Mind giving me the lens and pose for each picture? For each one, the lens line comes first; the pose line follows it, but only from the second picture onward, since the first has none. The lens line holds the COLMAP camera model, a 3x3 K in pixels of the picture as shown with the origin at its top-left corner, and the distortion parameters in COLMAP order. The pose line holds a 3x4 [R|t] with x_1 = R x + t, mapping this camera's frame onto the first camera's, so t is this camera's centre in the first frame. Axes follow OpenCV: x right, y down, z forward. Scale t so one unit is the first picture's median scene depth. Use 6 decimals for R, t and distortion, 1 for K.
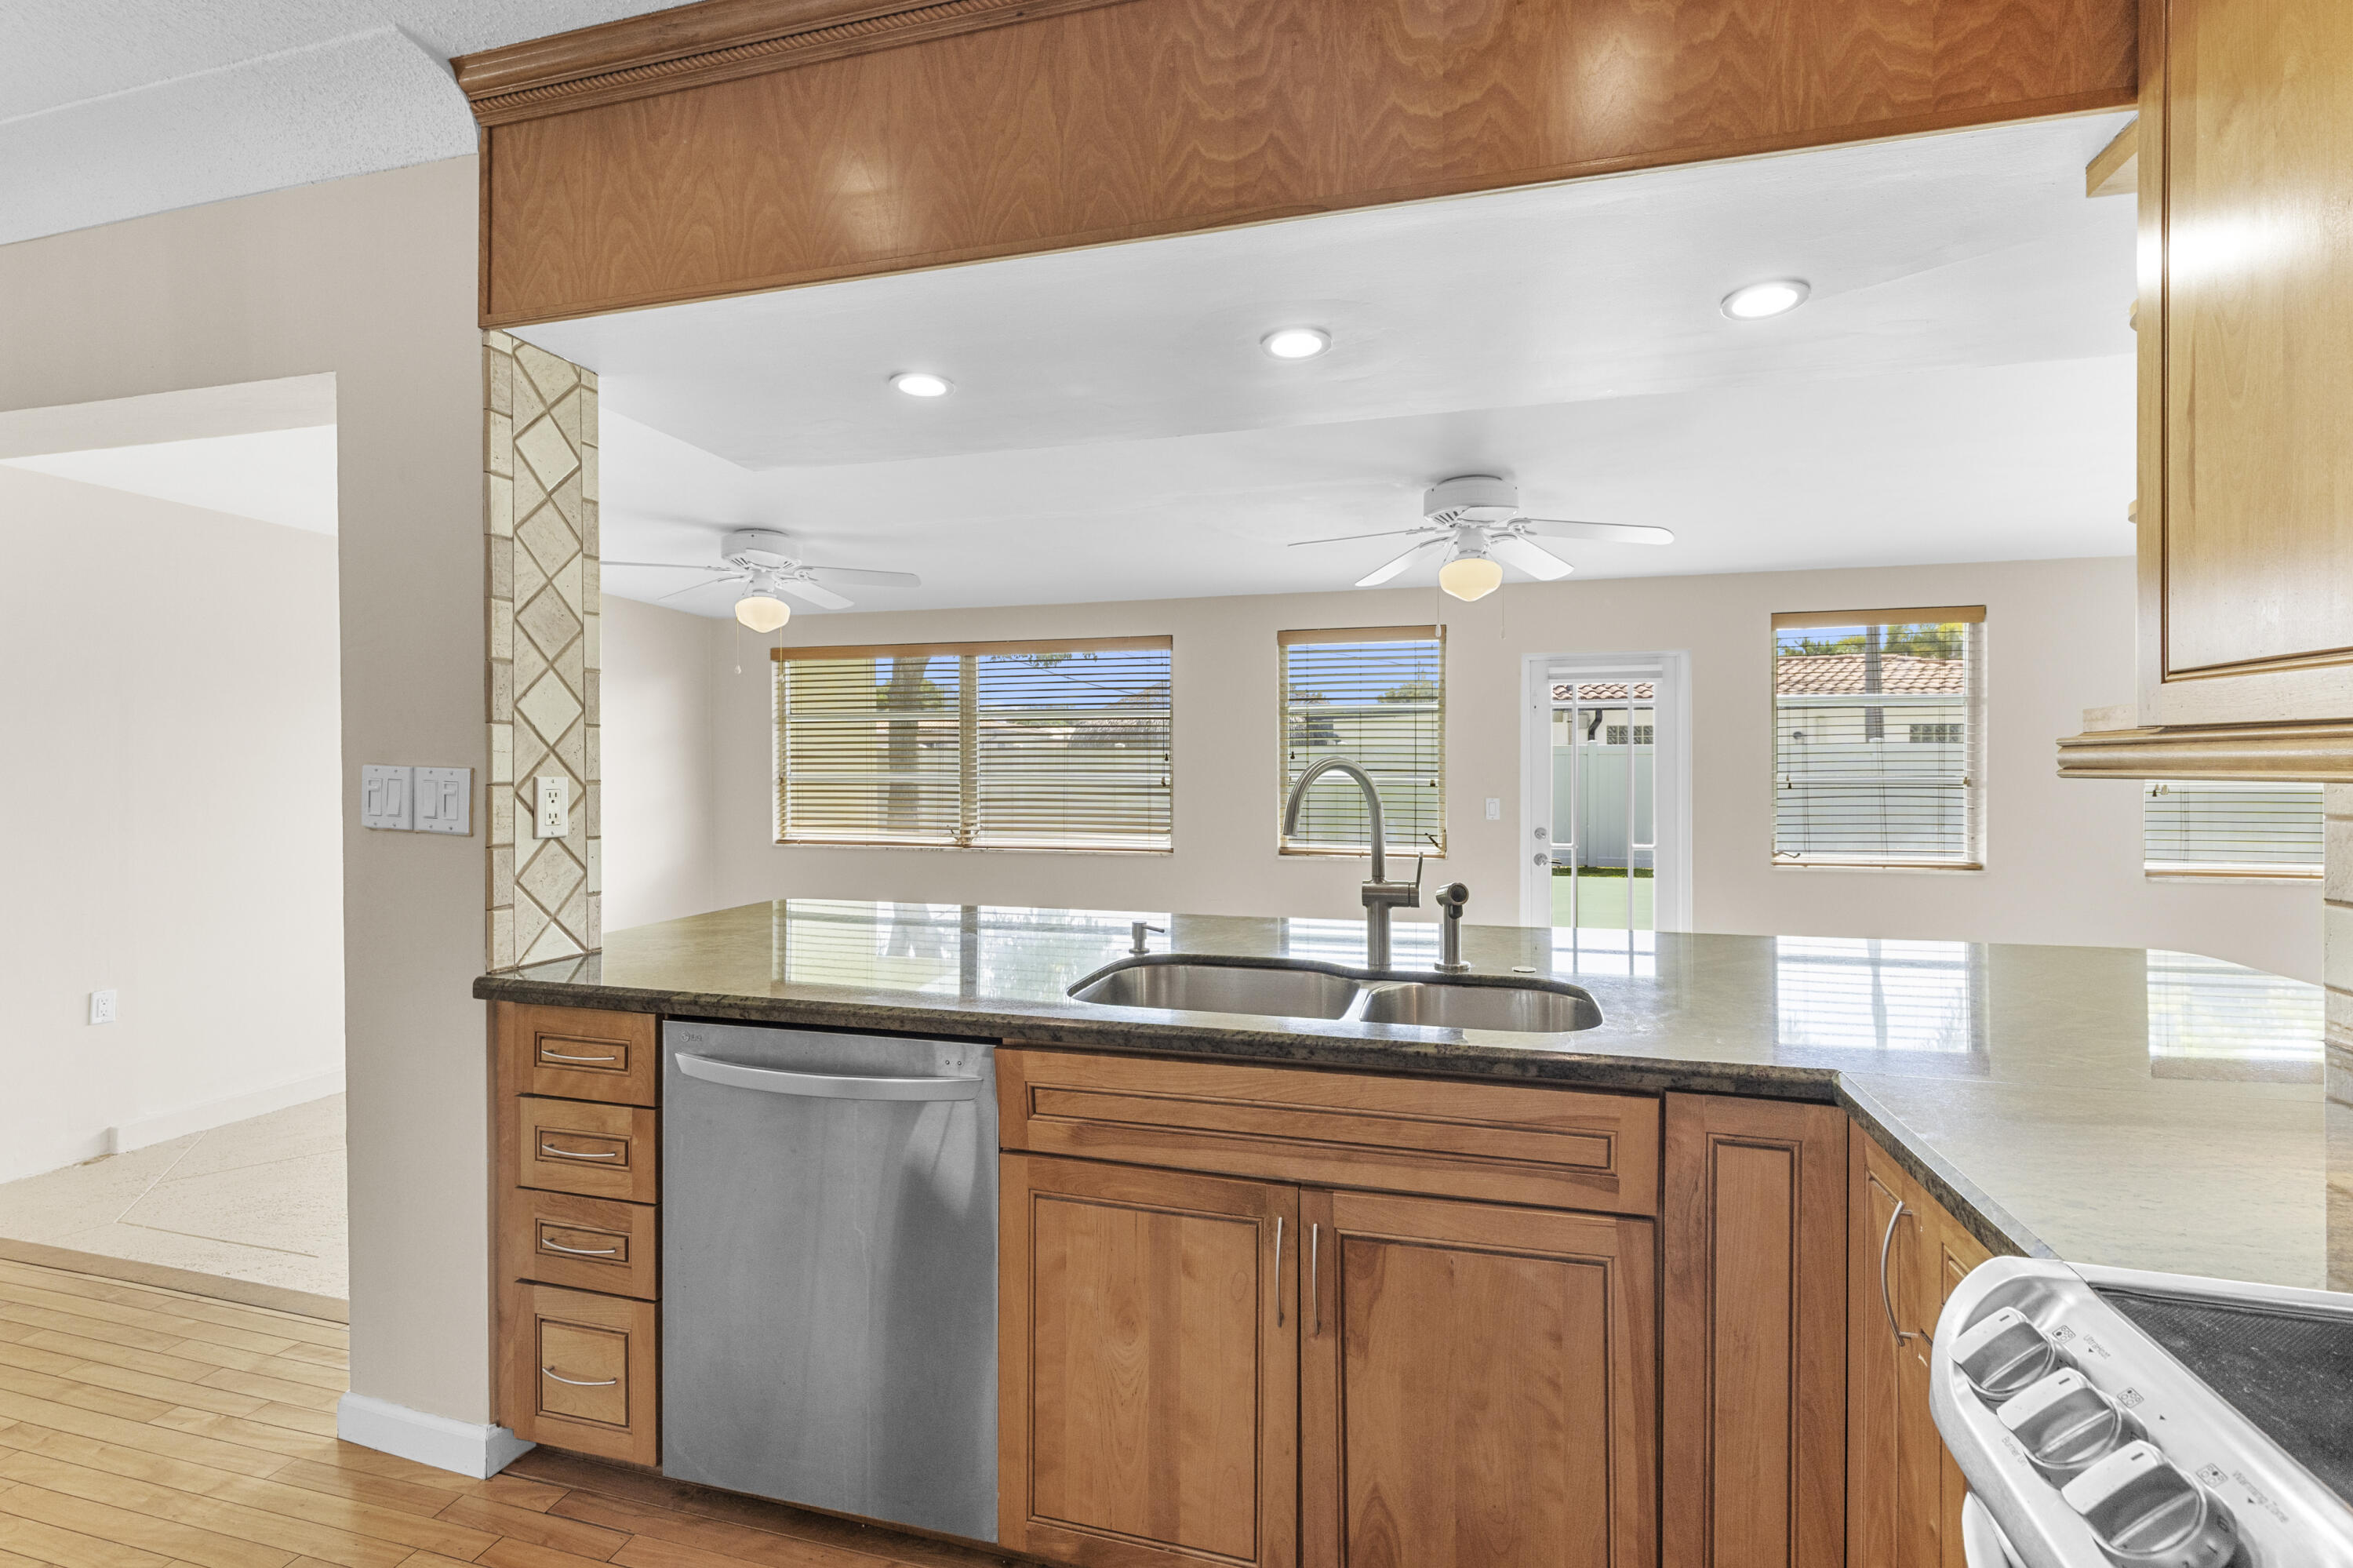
lens RADIAL K [[1058.4, 0, 1171.5], [0, 1058.4, 771.1], [0, 0, 1]] dist [-0.001479, 0.000390]
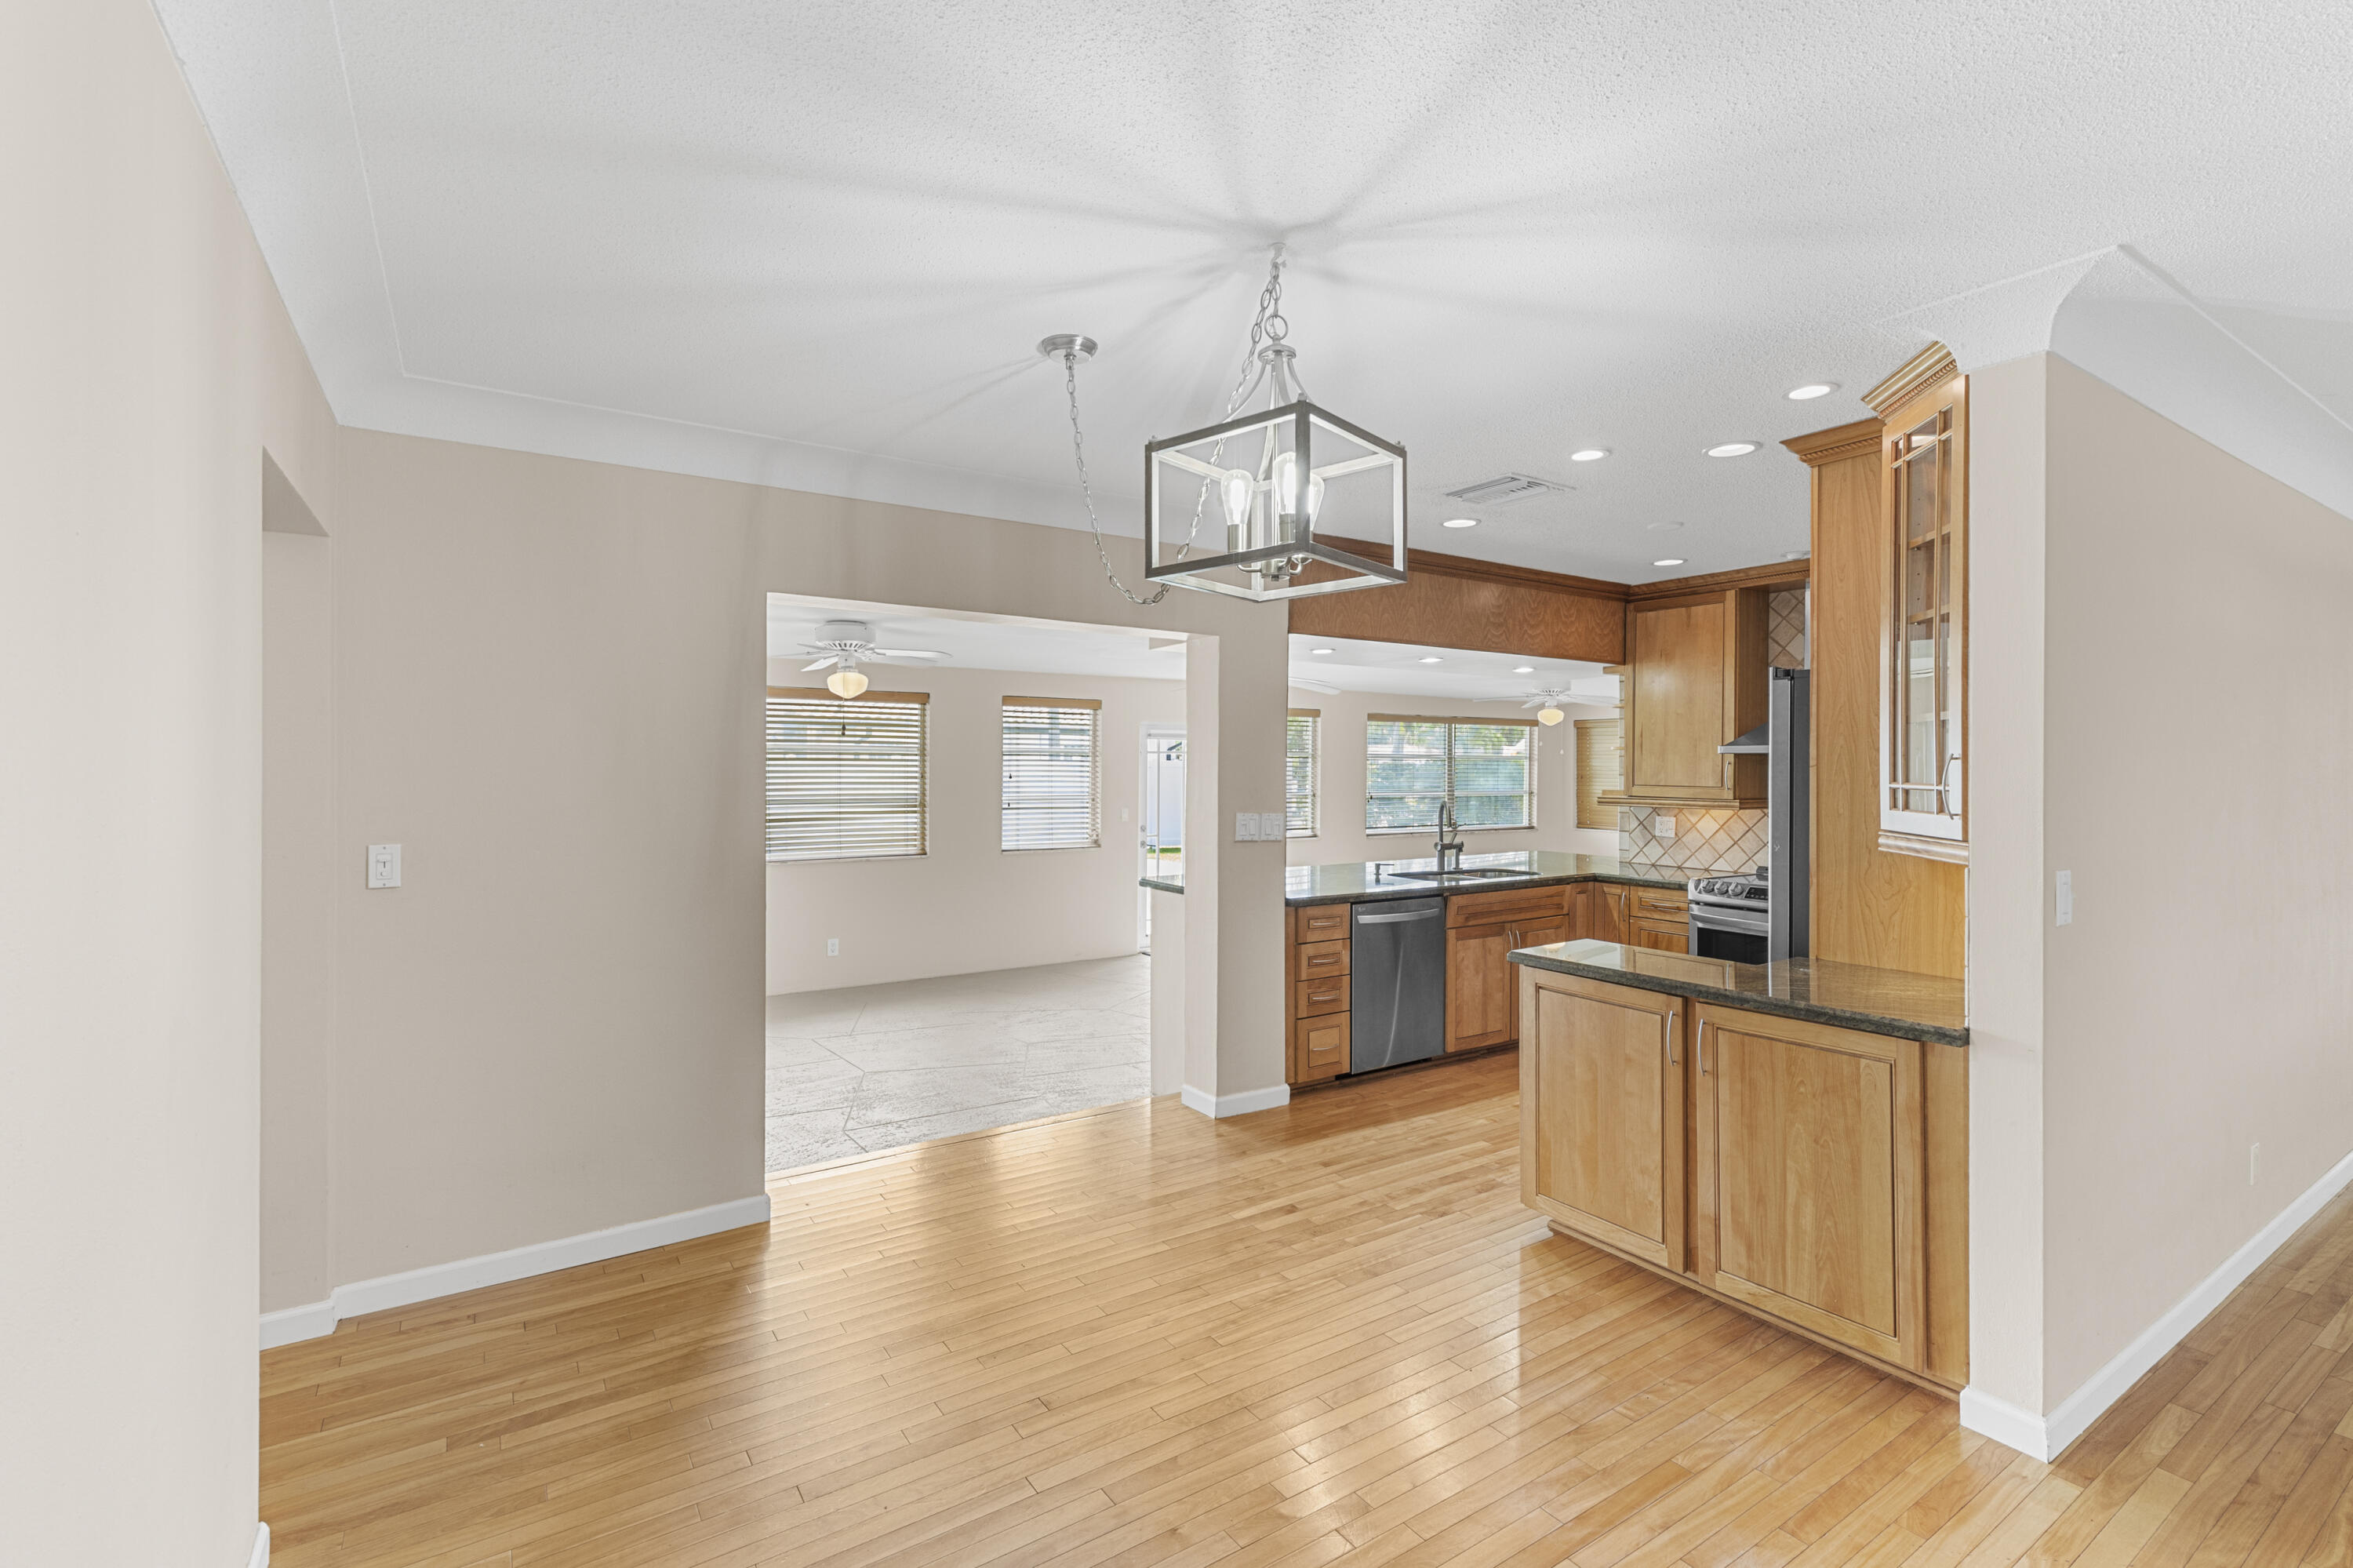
lens RADIAL K [[1058.4, 0, 1178.0], [0, 1058.4, 776.2], [0, 0, 1]] dist [-0.001479, 0.000390]
pose [[0.654917, -0.004367, 0.755688, -2.572843], [-0.000403, 0.999981, 0.006128, -0.100024], [-0.755701, -0.004318, 0.654903, -0.393717]]
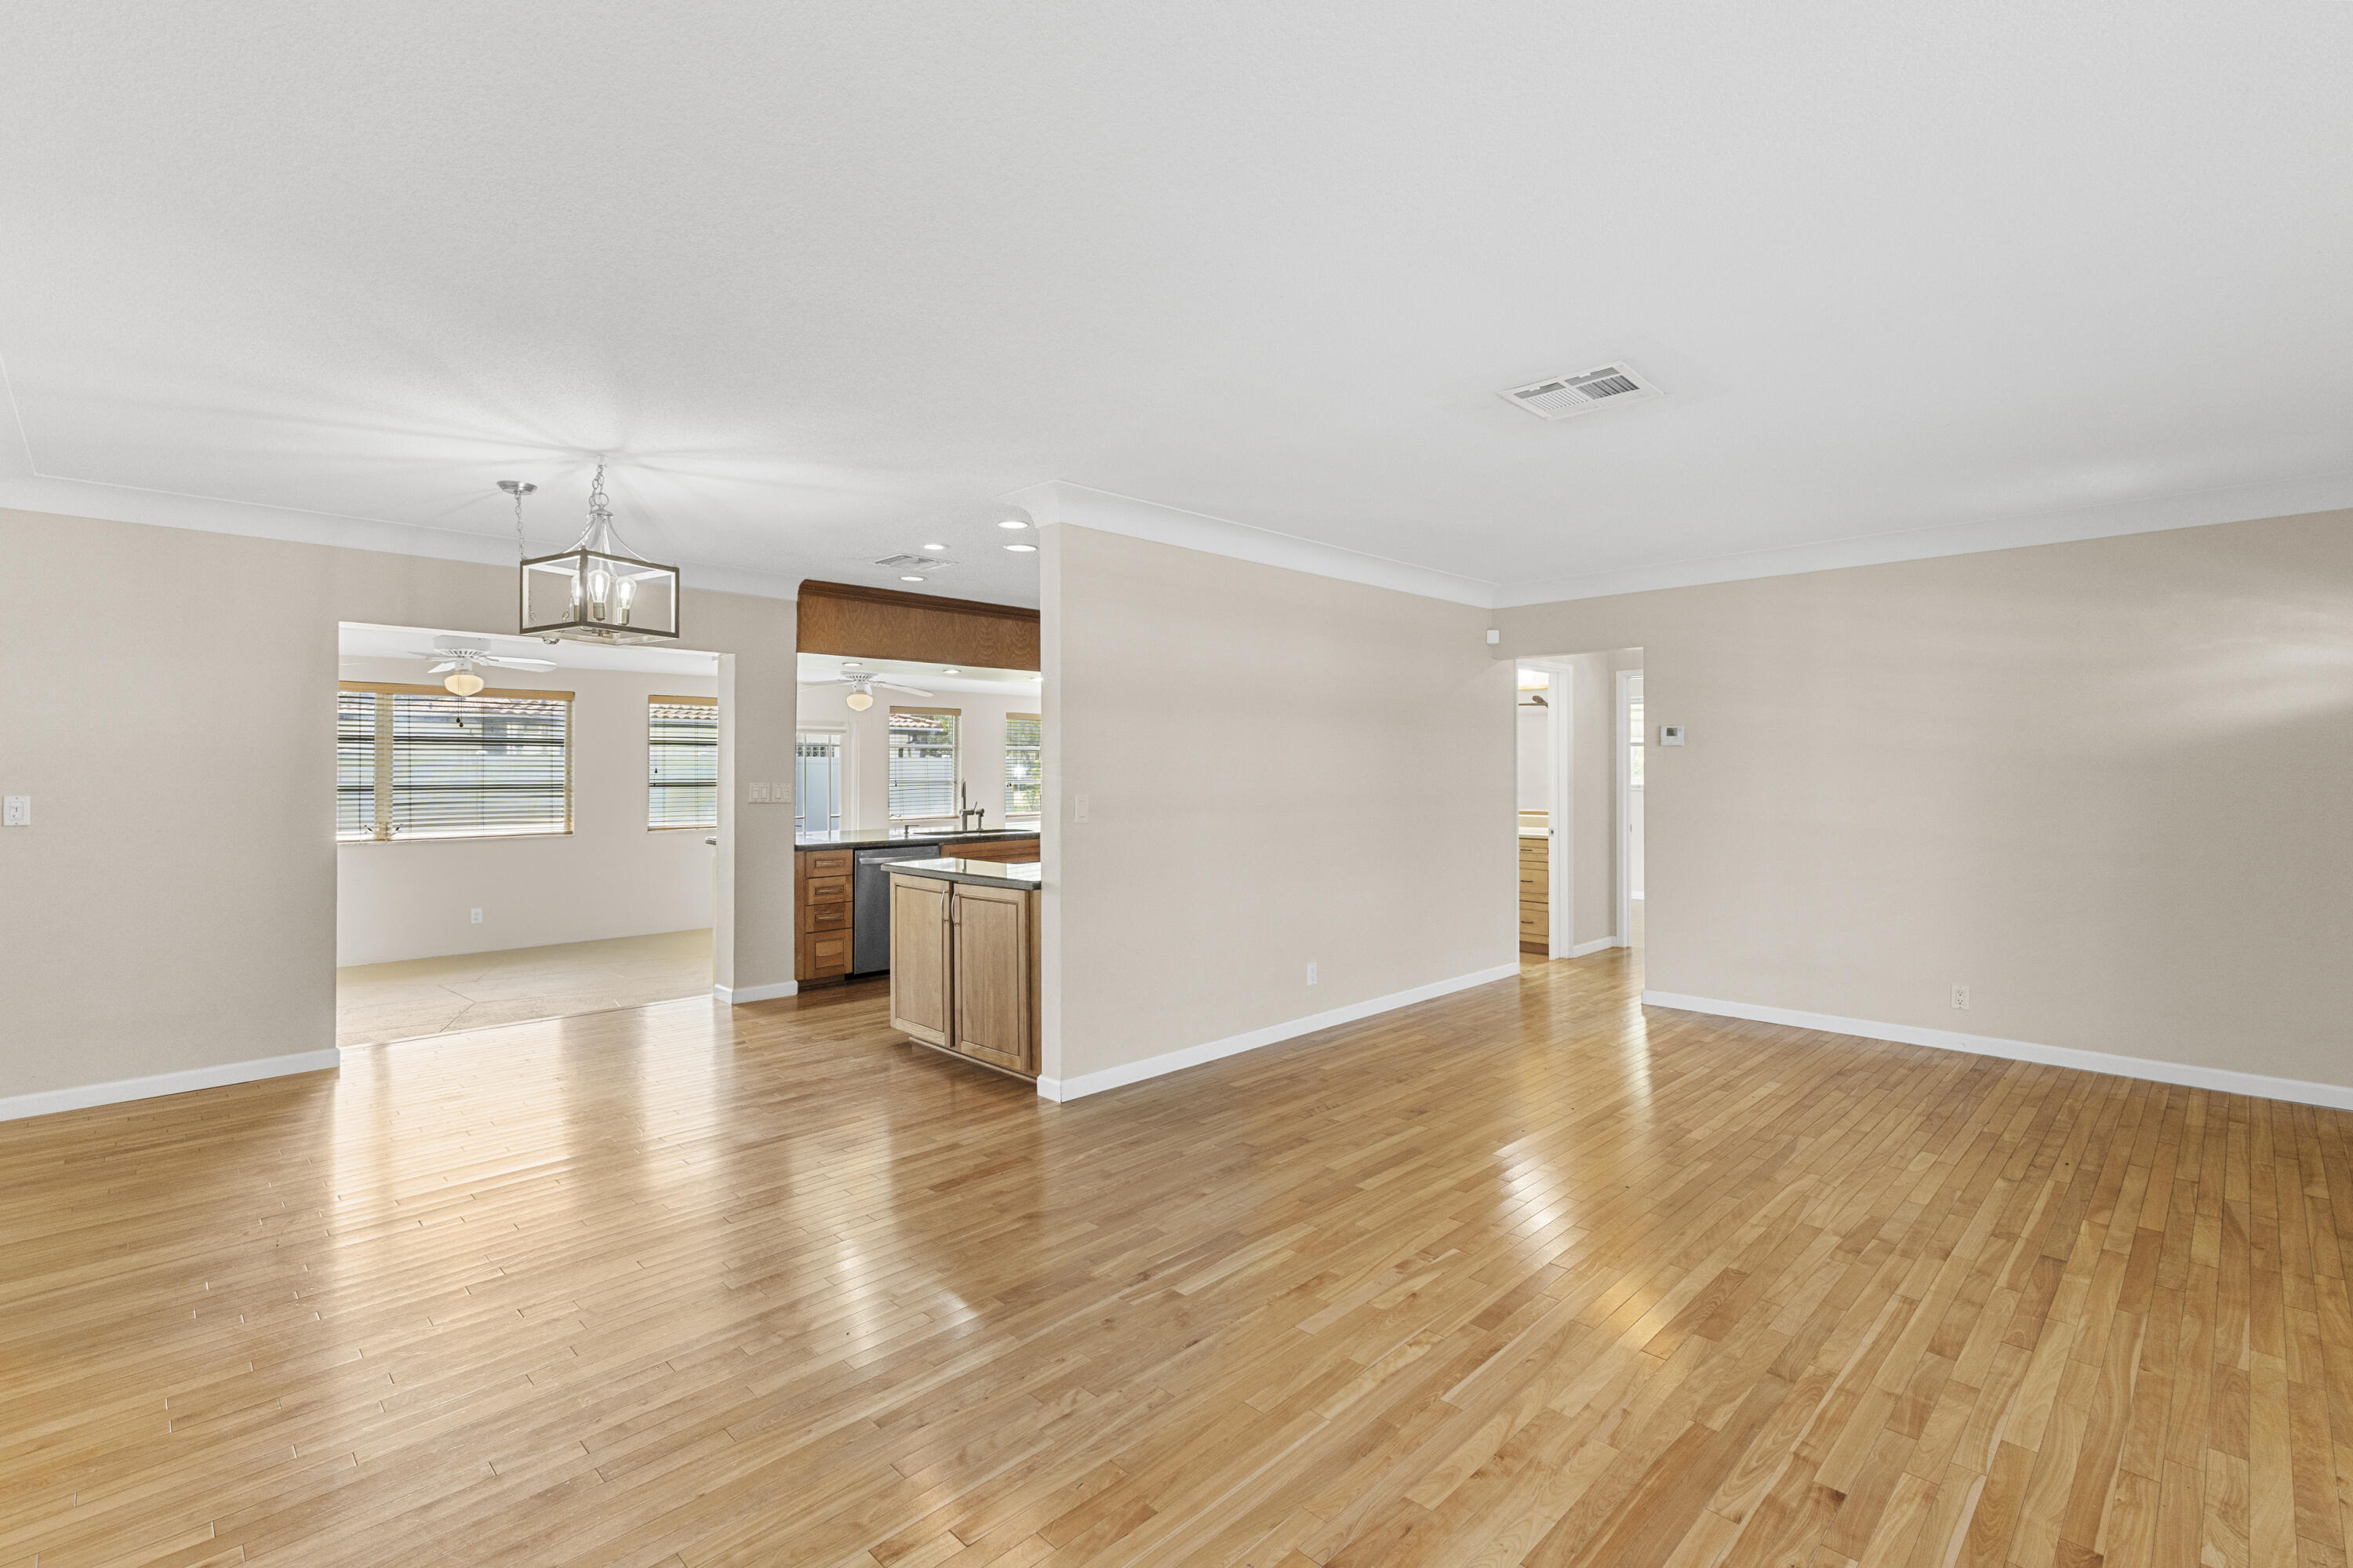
lens RADIAL K [[1058.4, 0, 1179.6], [0, 1058.4, 760.6], [0, 0, 1]] dist [-0.001479, 0.000390]
pose [[0.490794, 0.007048, 0.871247, -2.884309], [0.003013, 0.999948, -0.009786, -0.035916], [-0.871270, 0.007428, 0.490747, -1.653316]]
